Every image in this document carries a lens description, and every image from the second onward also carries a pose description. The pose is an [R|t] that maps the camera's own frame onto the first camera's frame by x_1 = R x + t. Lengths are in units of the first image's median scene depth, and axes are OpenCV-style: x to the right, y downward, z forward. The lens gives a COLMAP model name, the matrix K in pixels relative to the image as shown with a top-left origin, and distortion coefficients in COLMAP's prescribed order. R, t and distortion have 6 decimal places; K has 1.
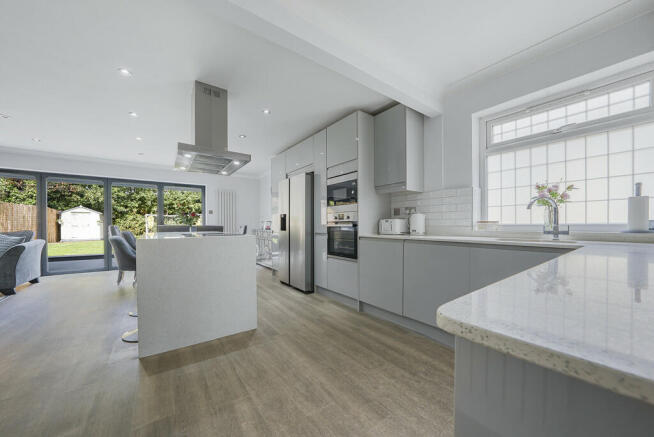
lens RADIAL K [[225.9, 0, 321.2], [0, 225.9, 221.9], [0, 0, 1]] dist [-0.000206, 0.000095]
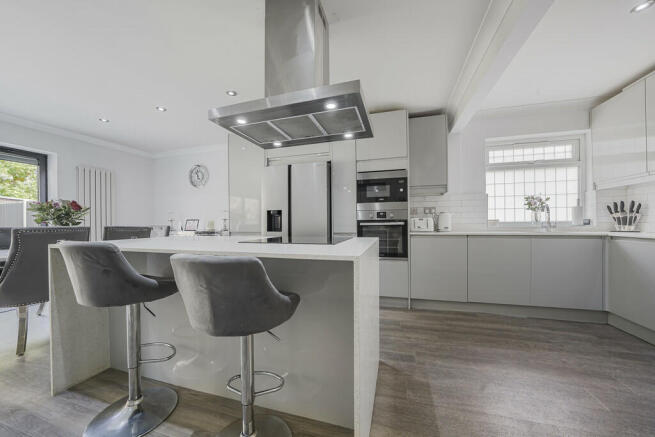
lens RADIAL K [[226.3, 0, 328.1], [0, 226.3, 223.2], [0, 0, 1]] dist [-0.000206, 0.000095]
pose [[0.797233, -0.003291, 0.603663, -1.028234], [0.003322, 0.999994, 0.001066, 0.015665], [-0.603663, 0.001155, 0.797239, 0.590198]]
